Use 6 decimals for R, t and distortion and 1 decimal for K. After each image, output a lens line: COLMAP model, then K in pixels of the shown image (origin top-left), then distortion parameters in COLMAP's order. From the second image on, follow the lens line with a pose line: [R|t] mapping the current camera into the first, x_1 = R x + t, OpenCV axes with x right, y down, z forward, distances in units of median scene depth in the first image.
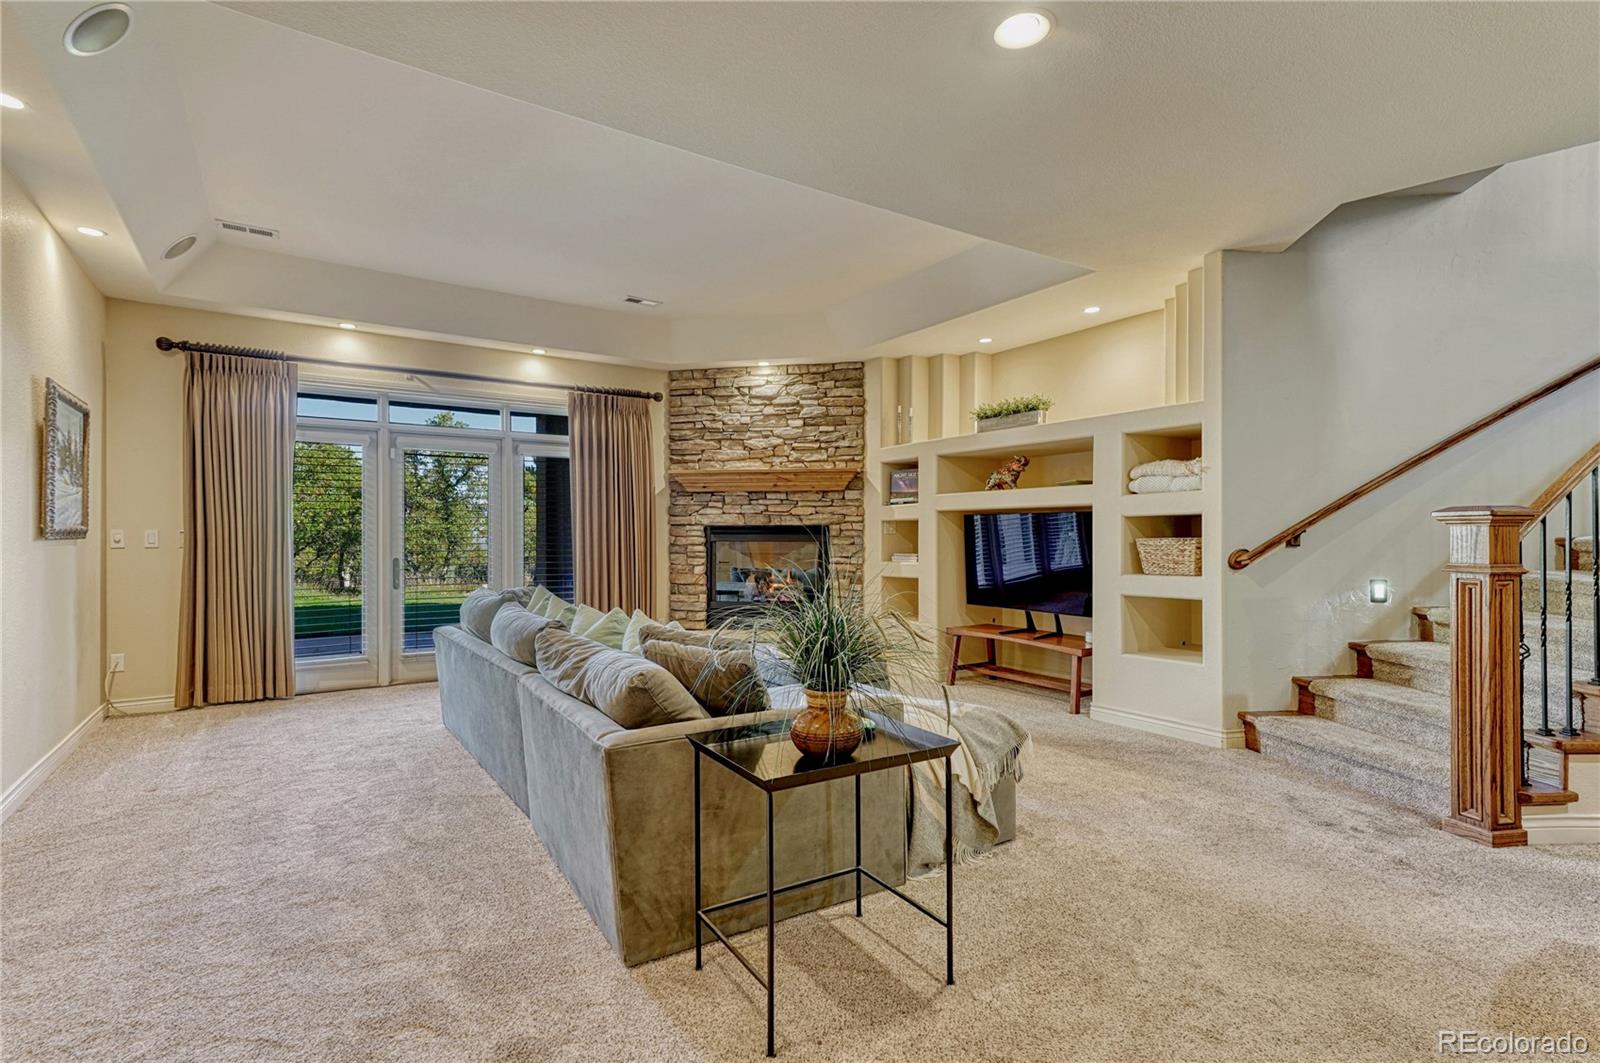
lens RADIAL K [[763.2, 0, 756.3], [0, 763.2, 538.0], [0, 0, 1]] dist [0.002986, -0.000421]
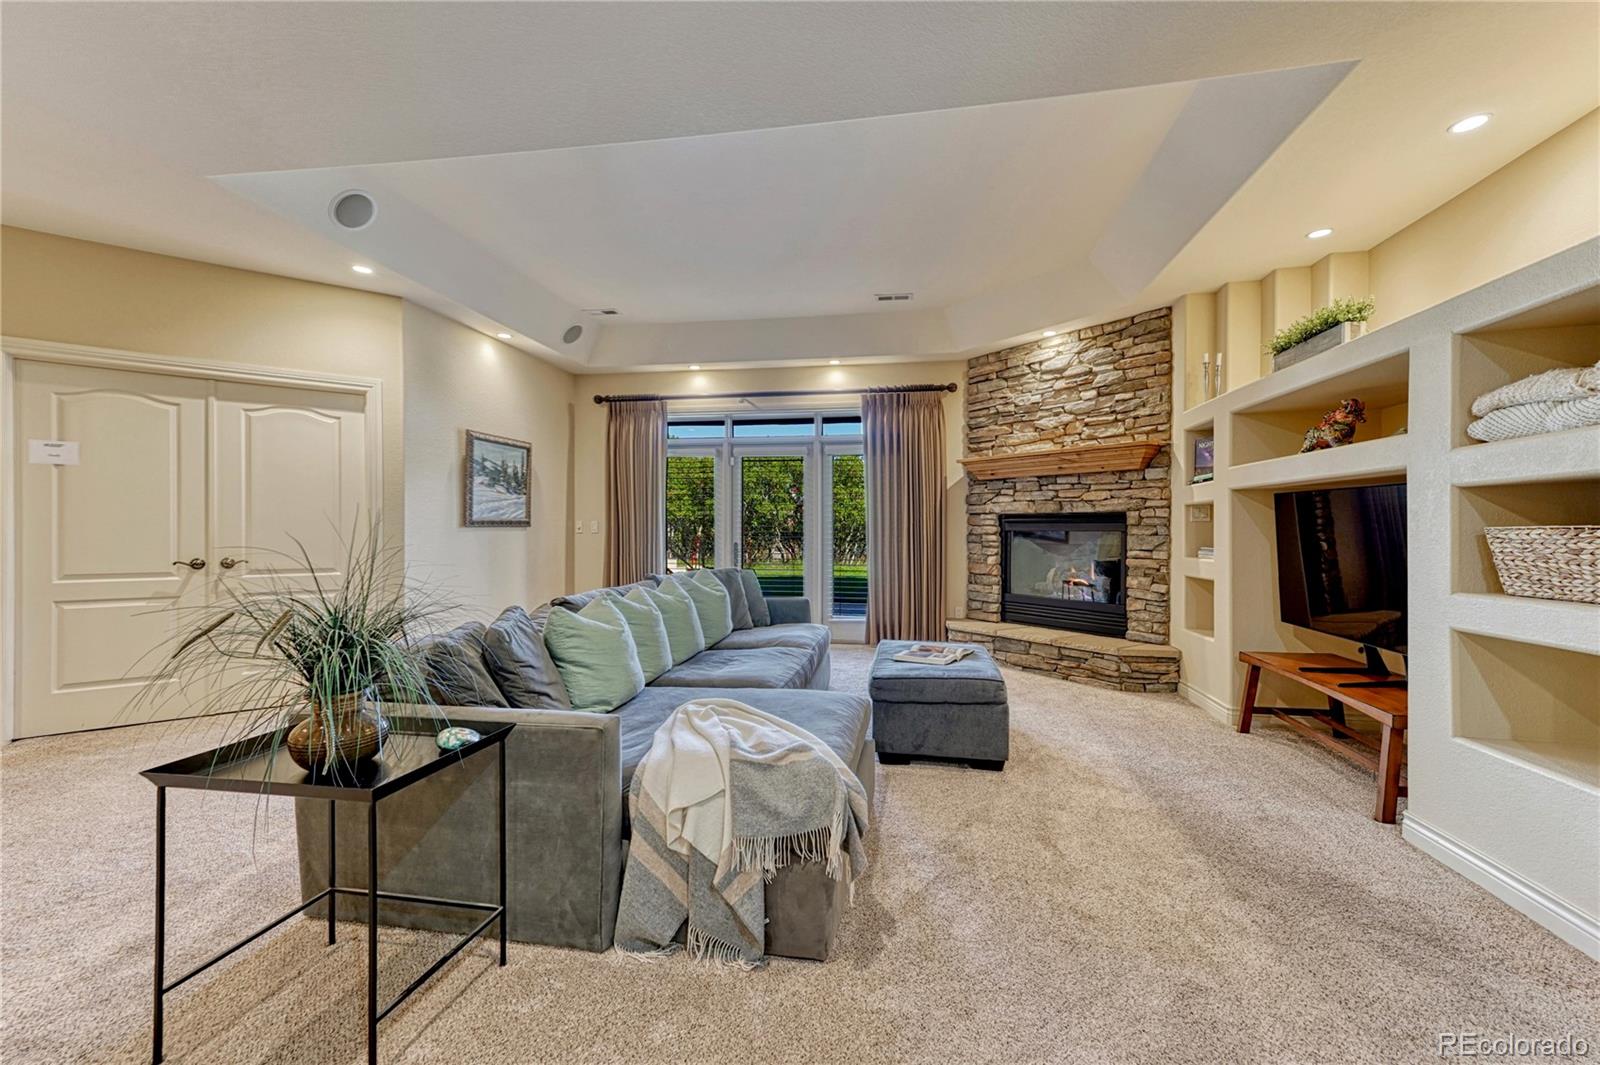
lens RADIAL K [[648.7, 0, 793.7], [0, 648.7, 534.1], [0, 0, 1]] dist [0.009531, -0.000326]
pose [[0.751202, 0.006387, -0.660041, 0.292535], [0.000299, 0.999950, 0.010016, 0.000385], [0.660072, -0.007721, 0.751163, 0.224499]]
